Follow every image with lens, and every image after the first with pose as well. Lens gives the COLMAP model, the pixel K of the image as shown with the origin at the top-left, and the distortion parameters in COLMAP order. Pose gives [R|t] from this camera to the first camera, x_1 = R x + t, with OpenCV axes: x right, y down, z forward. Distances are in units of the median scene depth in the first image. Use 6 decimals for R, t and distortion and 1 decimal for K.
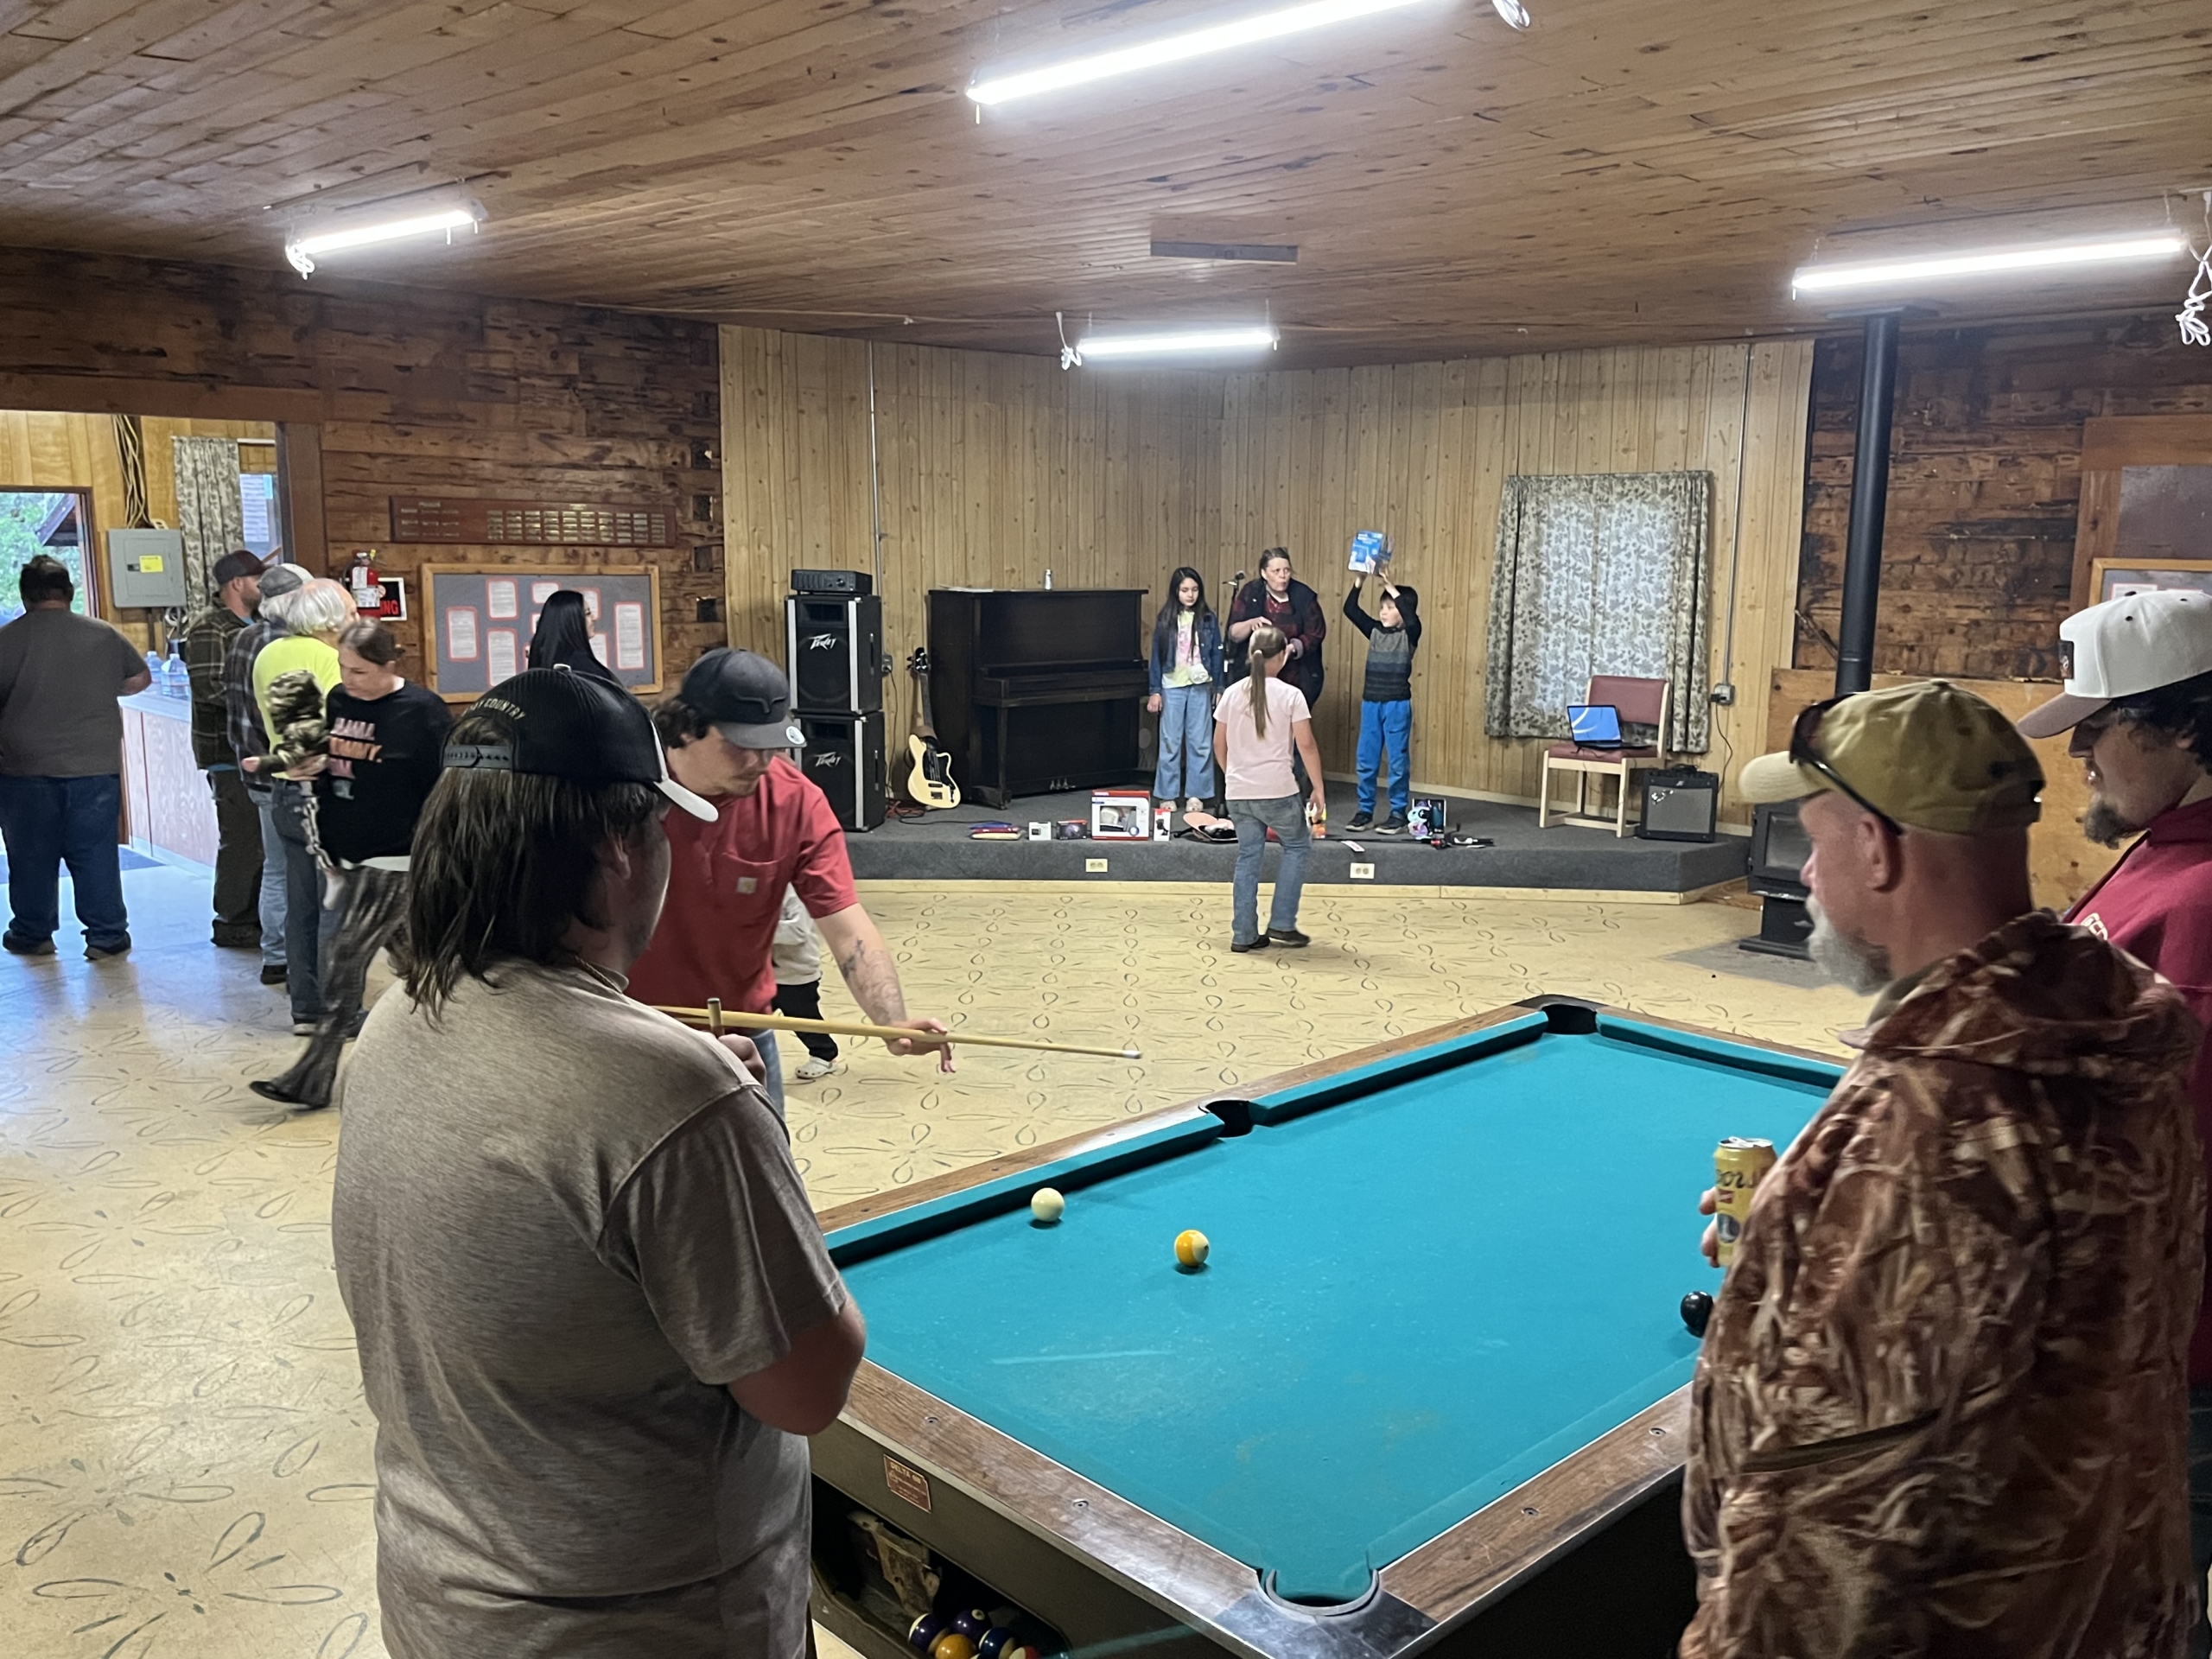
lens RADIAL K [[1792.2, 0, 1106.0], [0, 1792.2, 829.5], [0, 0, 1]] dist [0.009384, 0.003742]
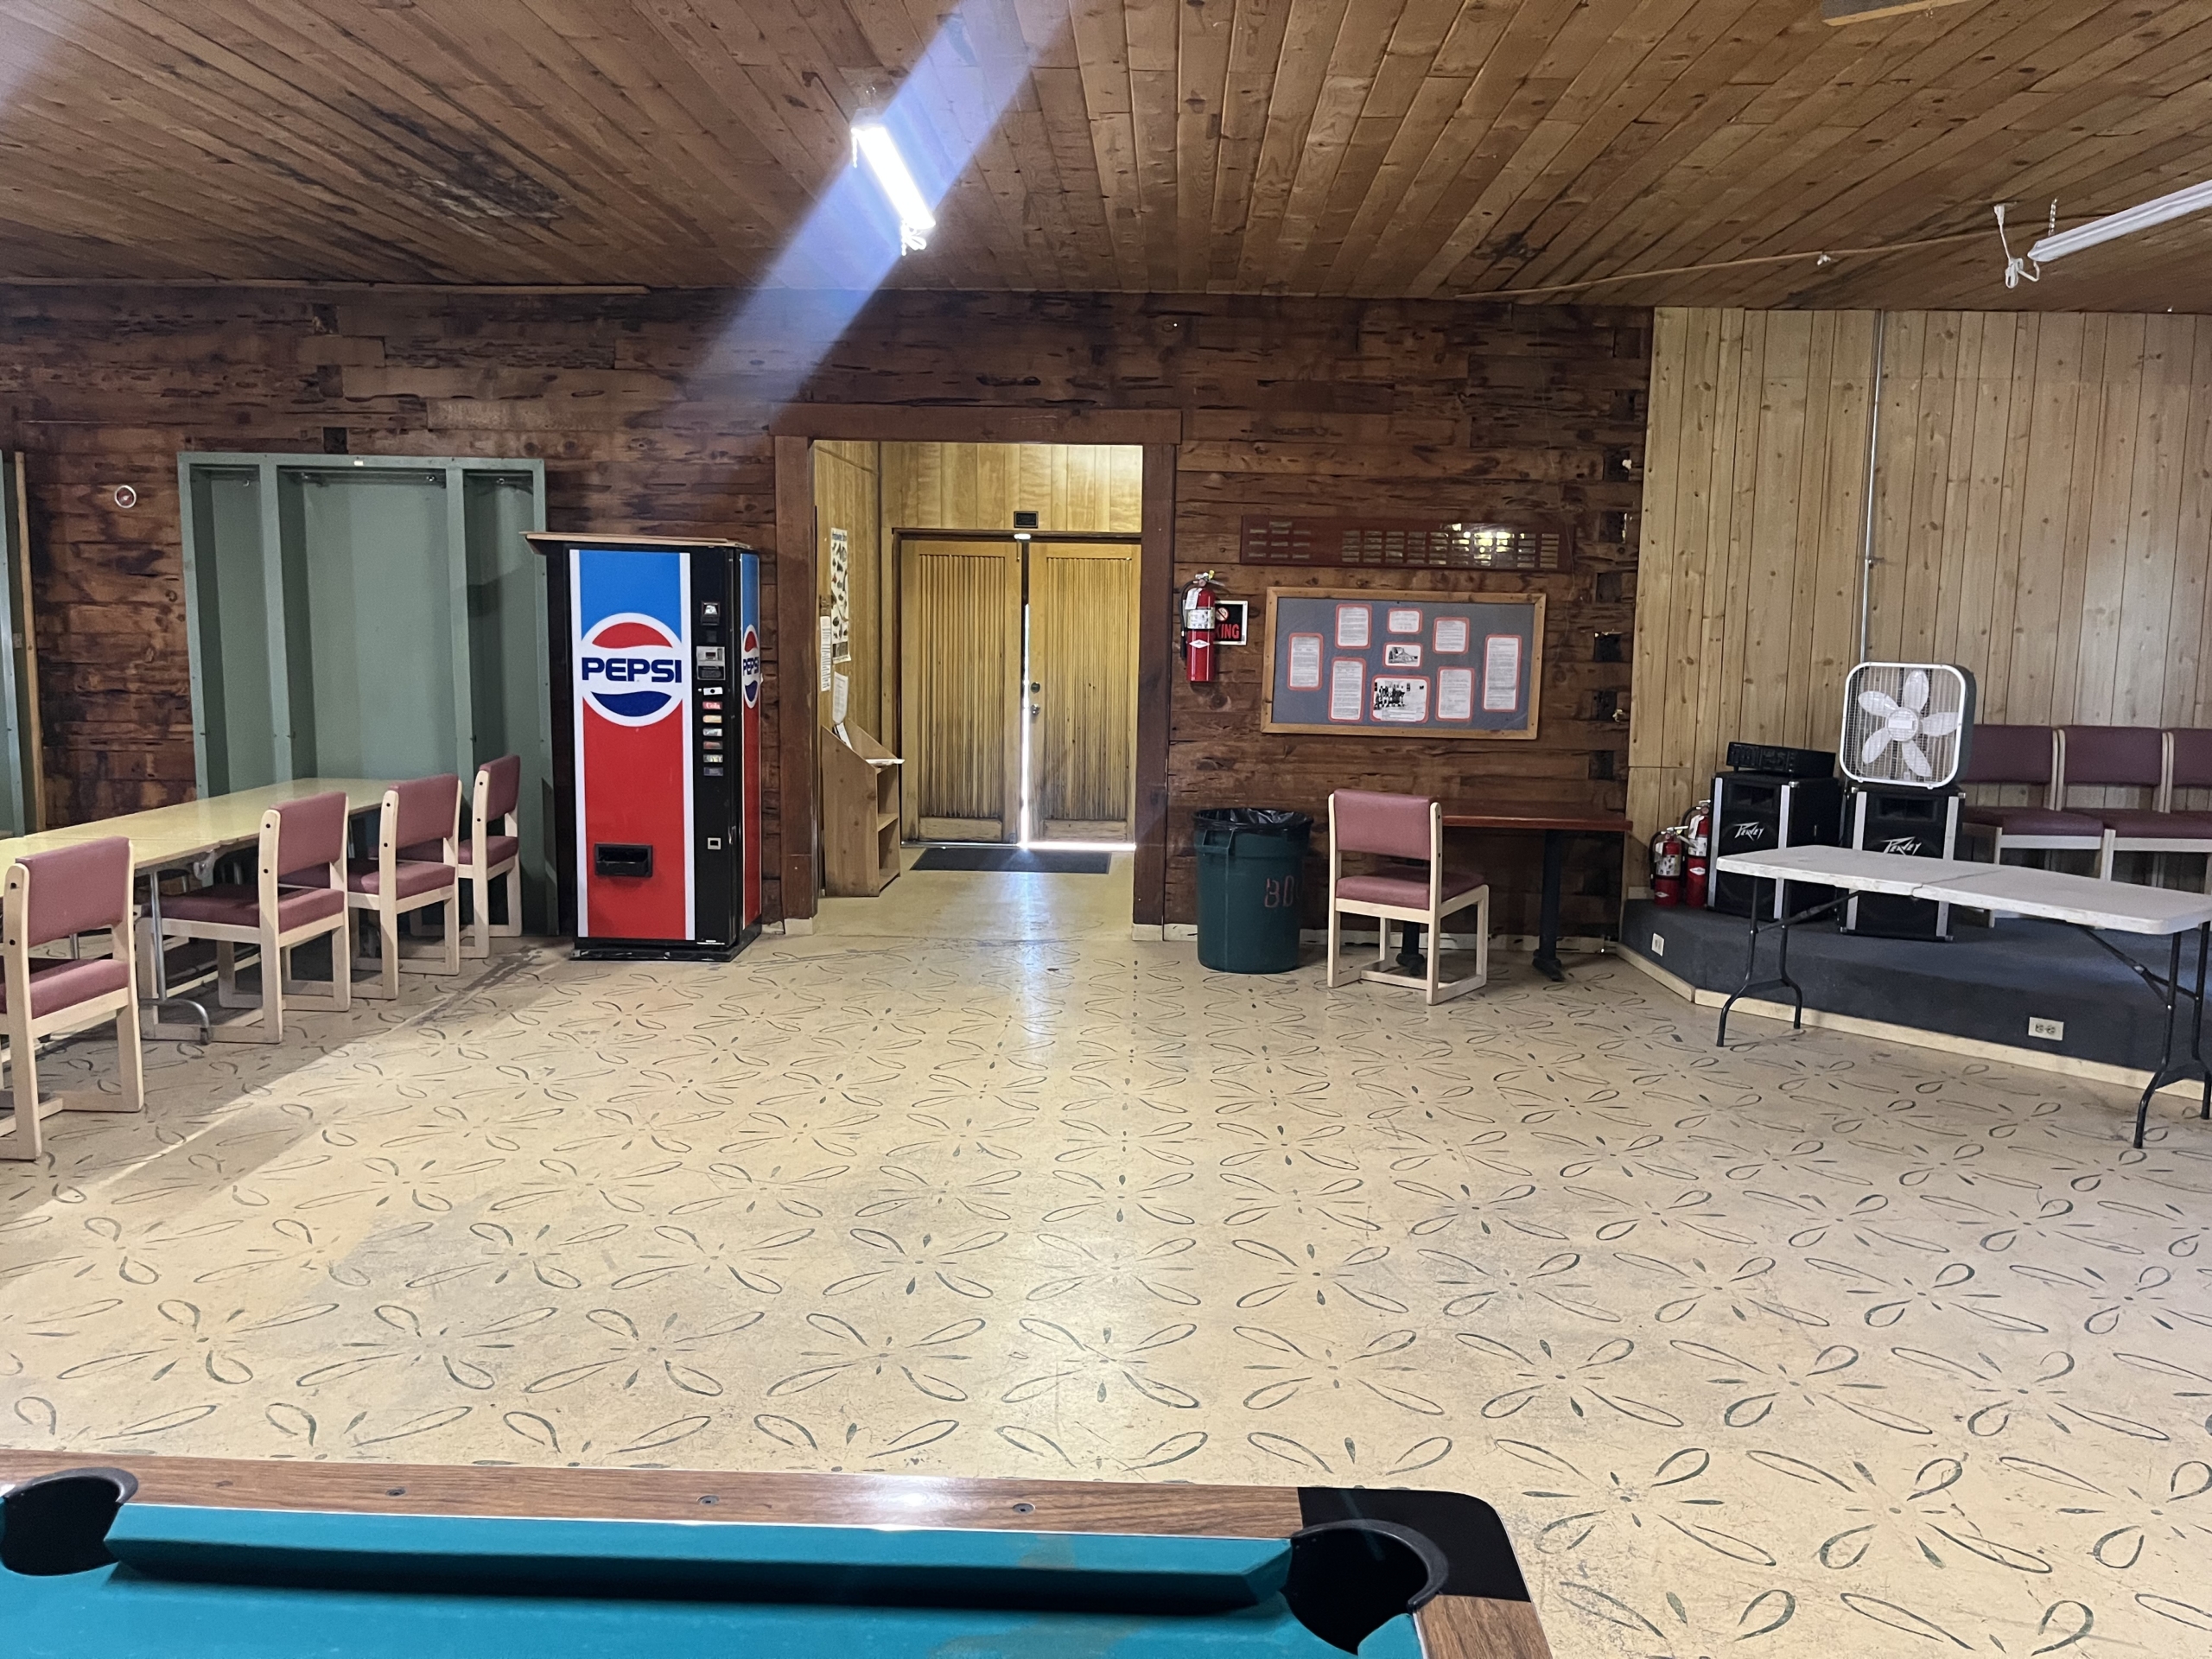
lens RADIAL K [[1655.7, 0, 1116.2], [0, 1655.7, 826.8], [0, 0, 1]] dist [0.060088, -0.090235]
pose [[0.704599, 0.095505, -0.703150, 0.187493], [-0.126345, 0.991953, 0.008126, -0.016782], [0.698267, 0.083114, 0.710996, 0.308182]]
